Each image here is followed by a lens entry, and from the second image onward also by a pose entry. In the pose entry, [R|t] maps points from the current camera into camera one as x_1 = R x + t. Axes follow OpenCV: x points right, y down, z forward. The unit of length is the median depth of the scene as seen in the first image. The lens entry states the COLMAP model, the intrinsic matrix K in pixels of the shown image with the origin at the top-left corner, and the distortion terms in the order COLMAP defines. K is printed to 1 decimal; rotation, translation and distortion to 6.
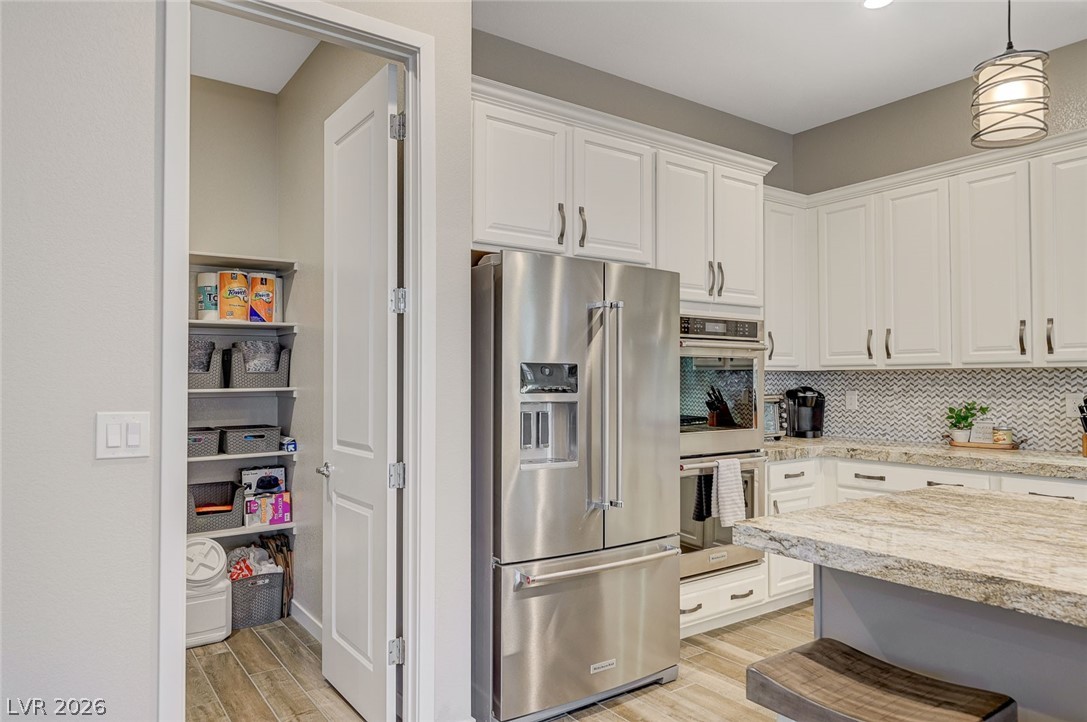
lens RADIAL K [[694.9, 0, 547.0], [0, 694.9, 361.4], [0, 0, 1]] dist [0.008266, 0.000765]
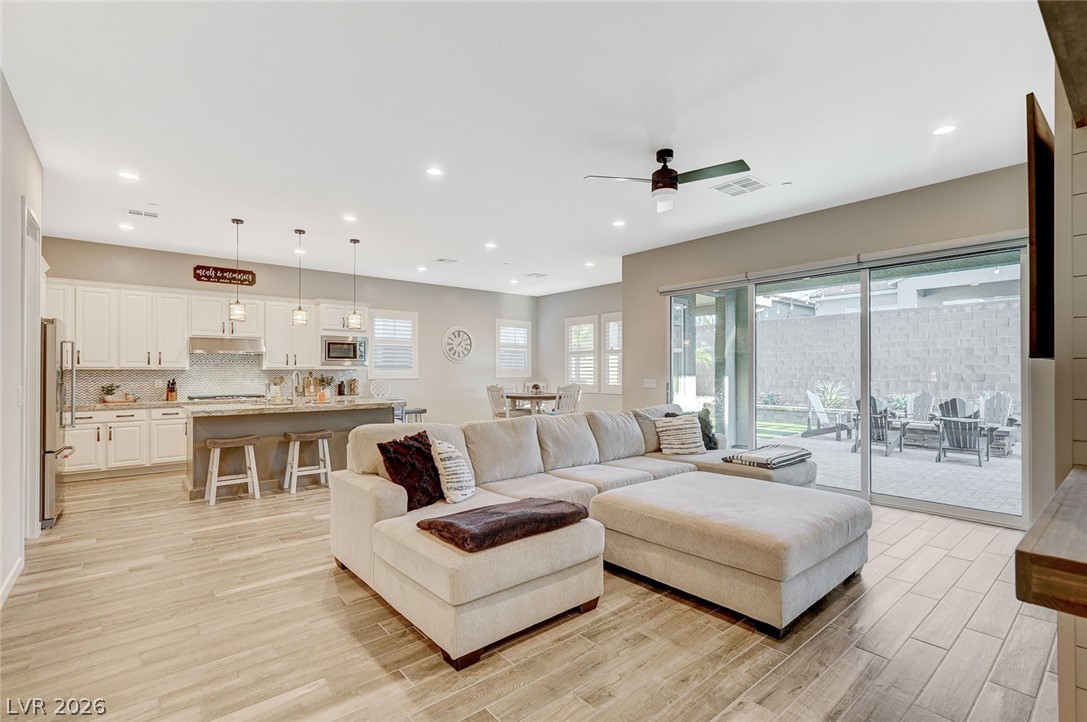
lens RADIAL K [[514.7, 0, 550.3], [0, 514.7, 369.3], [0, 0, 1]] dist [-0.000625, -0.003752]
pose [[-0.083676, 0.012296, 0.996417, -1.326253], [-0.025418, 0.999572, -0.014470, -0.002742], [-0.996169, -0.026538, -0.083328, -0.346953]]
